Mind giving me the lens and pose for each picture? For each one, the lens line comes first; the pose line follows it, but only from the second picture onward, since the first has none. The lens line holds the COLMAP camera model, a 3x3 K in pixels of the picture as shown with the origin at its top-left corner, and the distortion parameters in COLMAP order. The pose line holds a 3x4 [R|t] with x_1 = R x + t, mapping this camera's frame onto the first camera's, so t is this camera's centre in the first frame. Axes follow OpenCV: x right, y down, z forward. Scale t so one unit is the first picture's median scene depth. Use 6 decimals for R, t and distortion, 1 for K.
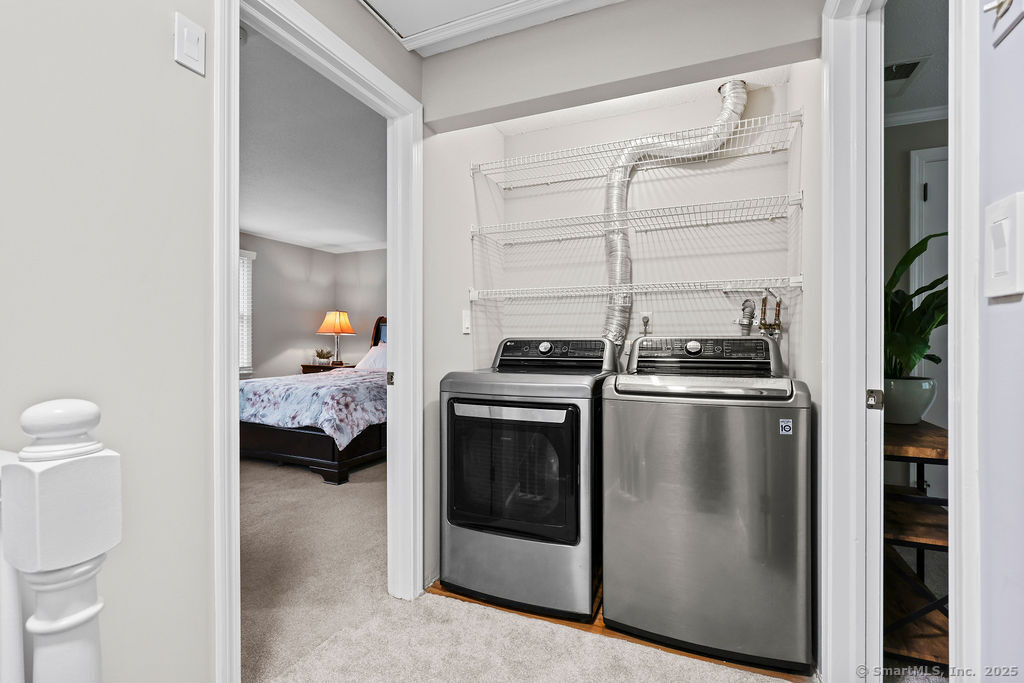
lens RADIAL K [[468.5, 0, 512.0], [0, 468.5, 341.5], [0, 0, 1]] dist [0.000000, -0.000103]
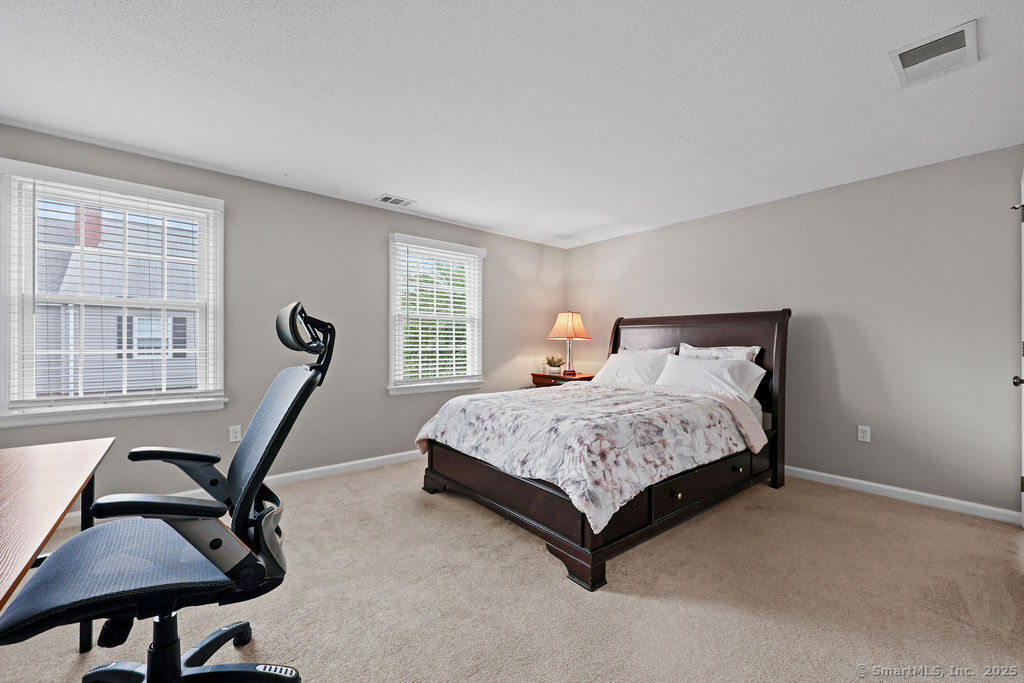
lens RADIAL K [[419.9, 0, 508.4], [0, 419.9, 344.9], [0, 0, 1]] dist [0.000136, 0.000044]
pose [[0.891238, 0.002283, -0.453530, -0.202312], [-0.003038, 0.999995, -0.000937, -0.006269], [0.453526, 0.002213, 0.891240, 0.429973]]
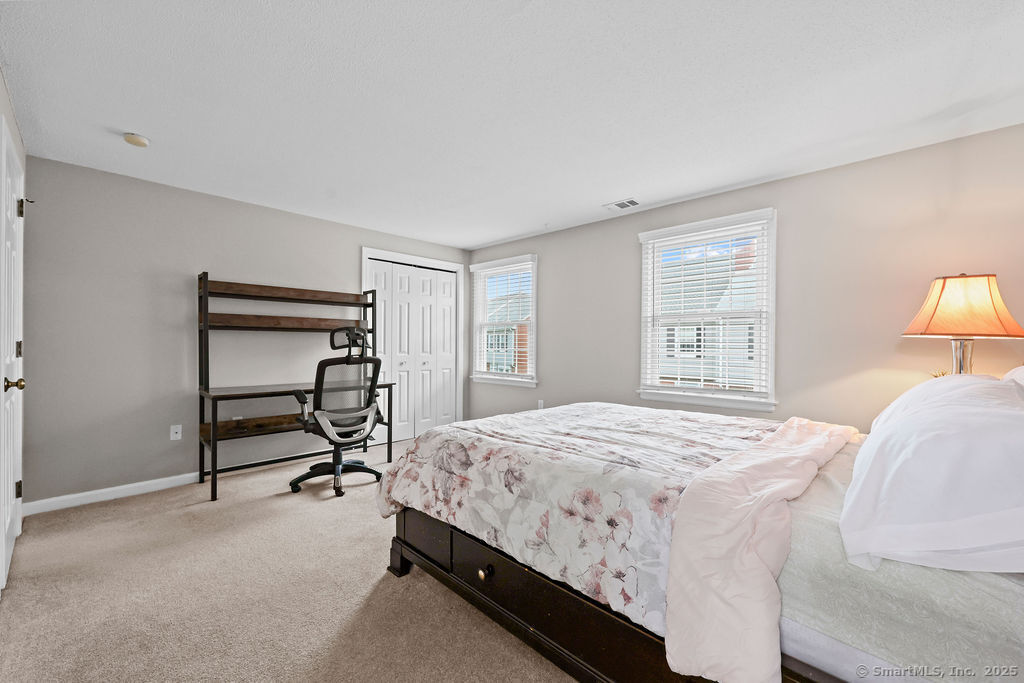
lens RADIAL K [[418.2, 0, 512.6], [0, 418.2, 337.7], [0, 0, 1]] dist [0.000125, 0.000066]
pose [[-0.357339, -0.015389, -0.933848, 0.117023], [-0.009705, 0.999871, -0.012763, -0.012977], [0.933924, 0.004502, -0.357442, 1.265762]]
